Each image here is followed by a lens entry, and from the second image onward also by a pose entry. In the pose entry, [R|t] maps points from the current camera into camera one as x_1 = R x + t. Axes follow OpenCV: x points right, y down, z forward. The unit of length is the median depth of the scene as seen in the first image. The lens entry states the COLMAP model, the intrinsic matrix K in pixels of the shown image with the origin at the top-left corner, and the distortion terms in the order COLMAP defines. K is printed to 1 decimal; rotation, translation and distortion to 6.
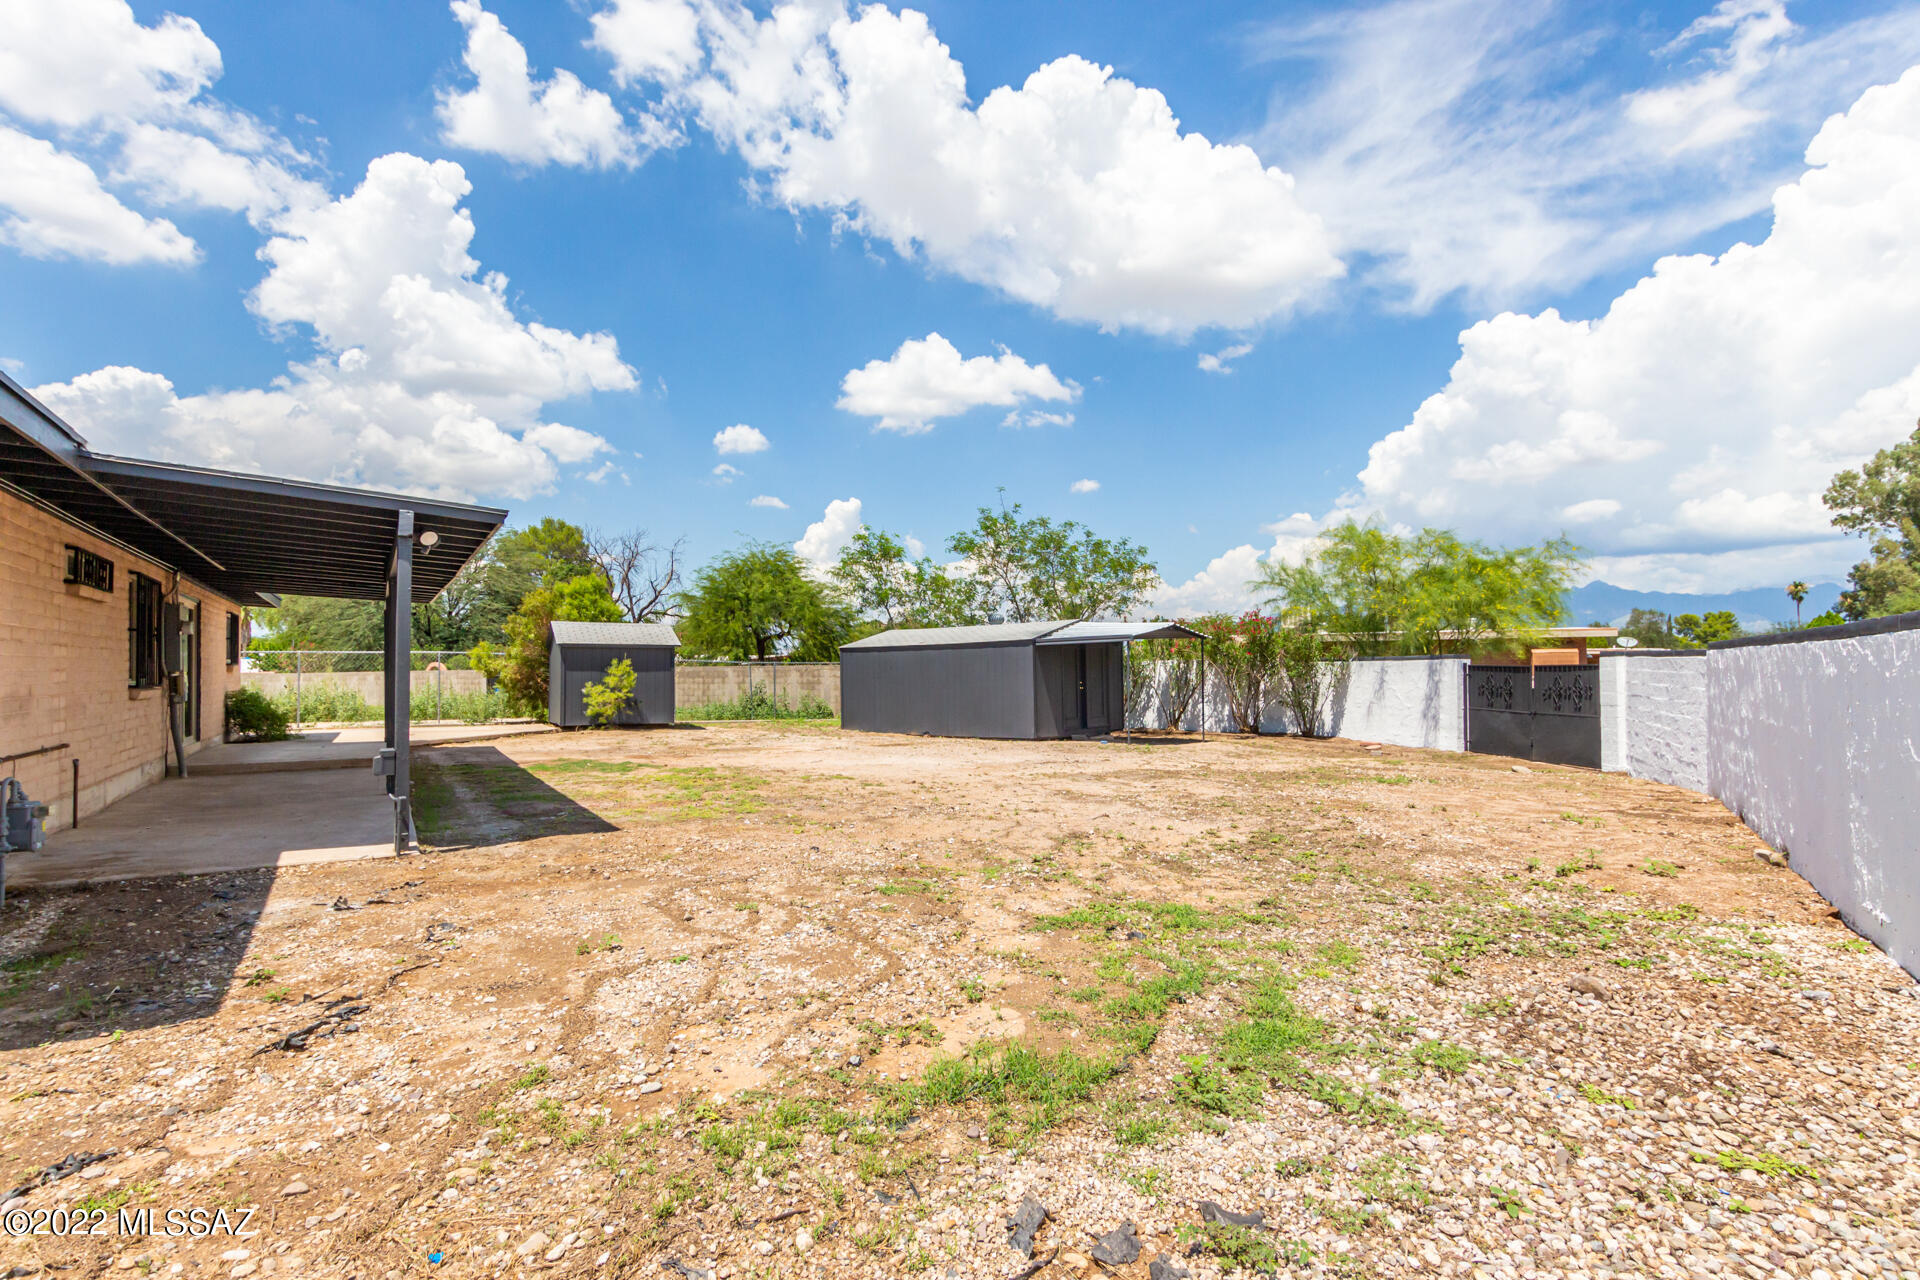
lens RADIAL K [[964.6, 0, 990.2], [0, 964.6, 647.5], [0, 0, 1]] dist [0.000464, 0.000009]
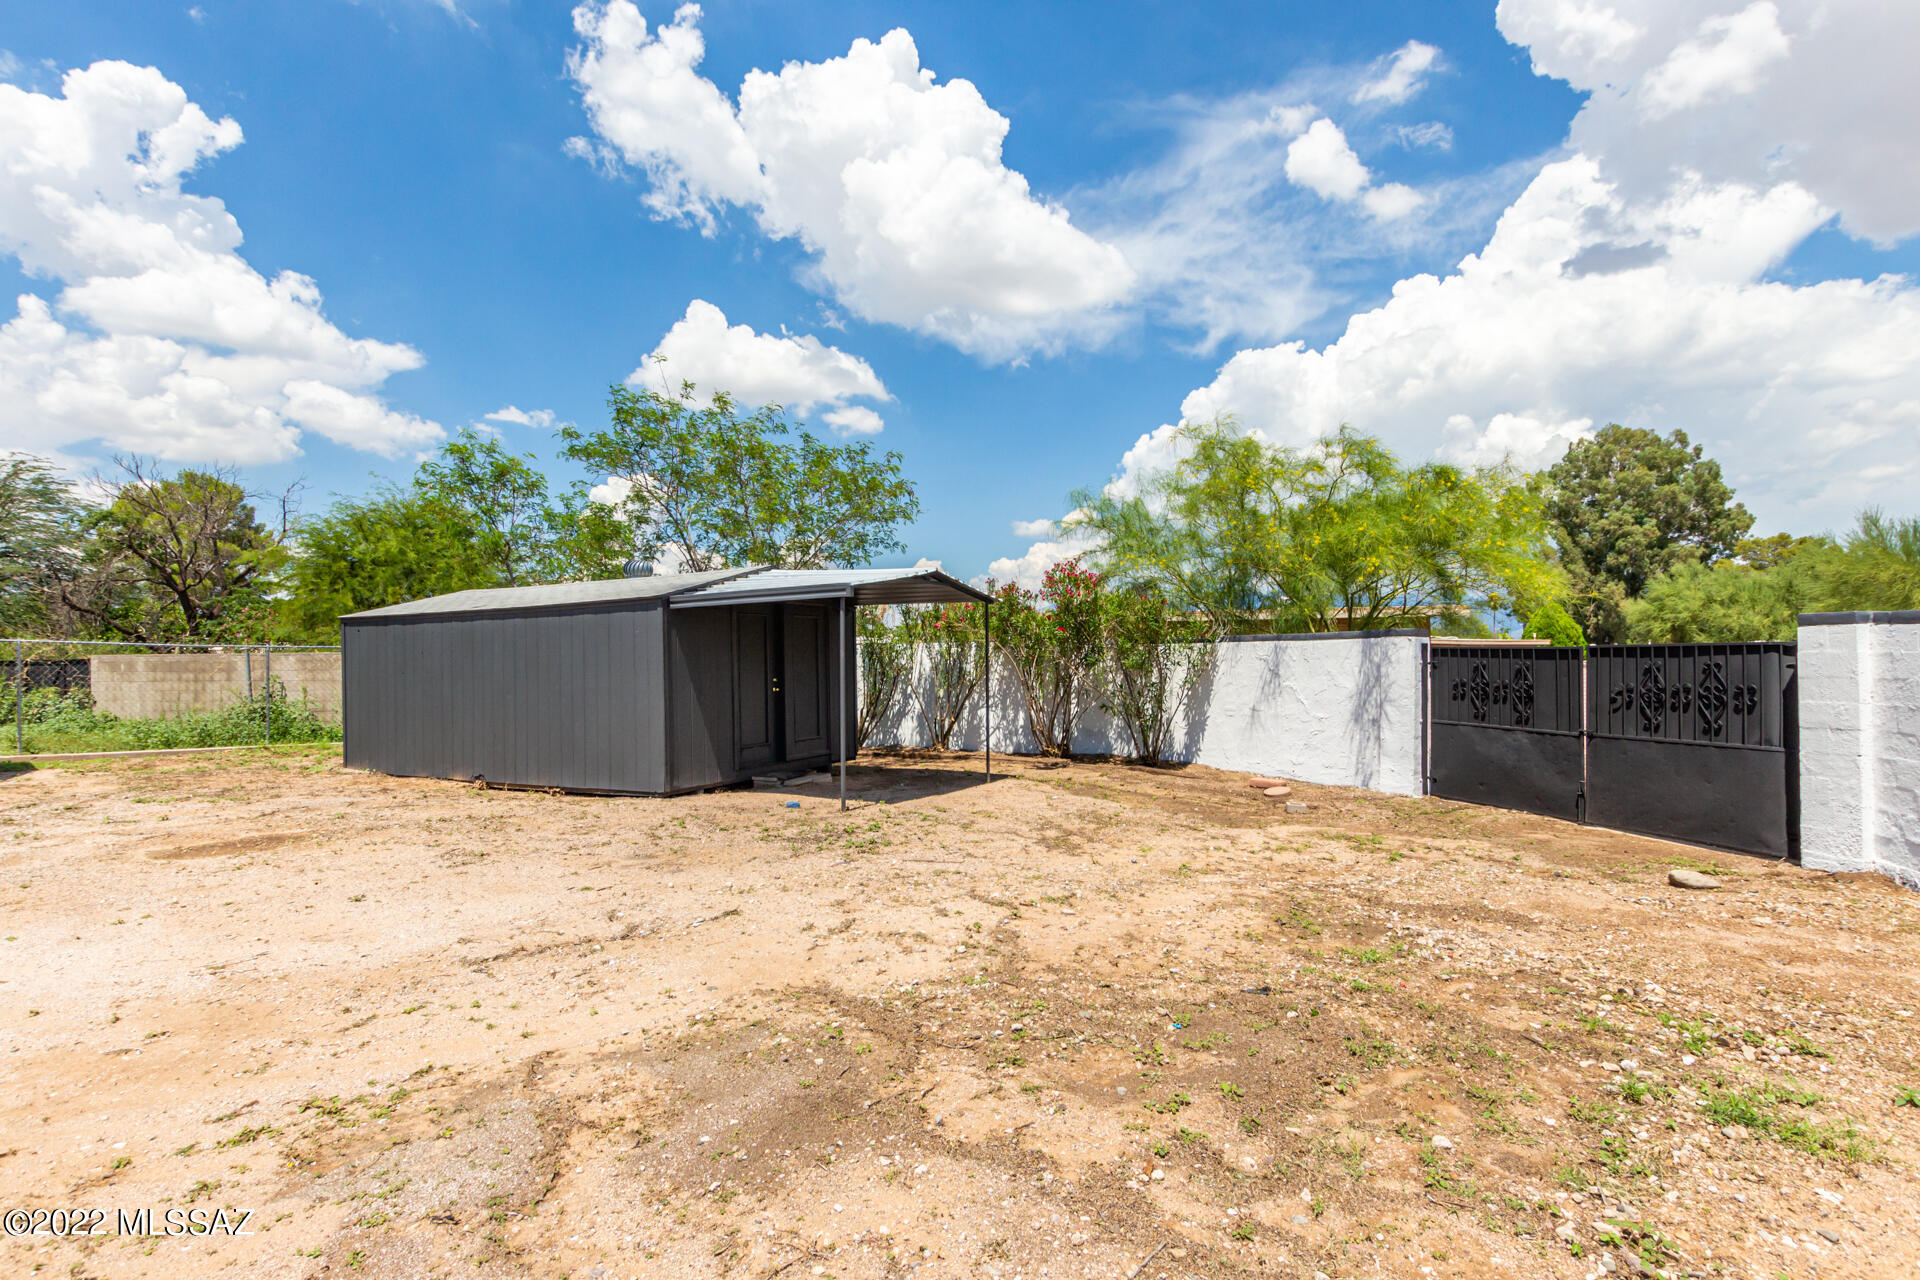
lens RADIAL K [[964.6, 0, 990.2], [0, 964.6, 647.5], [0, 0, 1]] dist [0.000464, 0.000009]
pose [[0.973834, -0.000281, 0.227260, 0.082535], [-0.002489, 0.999926, 0.011901, 0.010020], [-0.227247, -0.012155, 0.973761, 0.400134]]
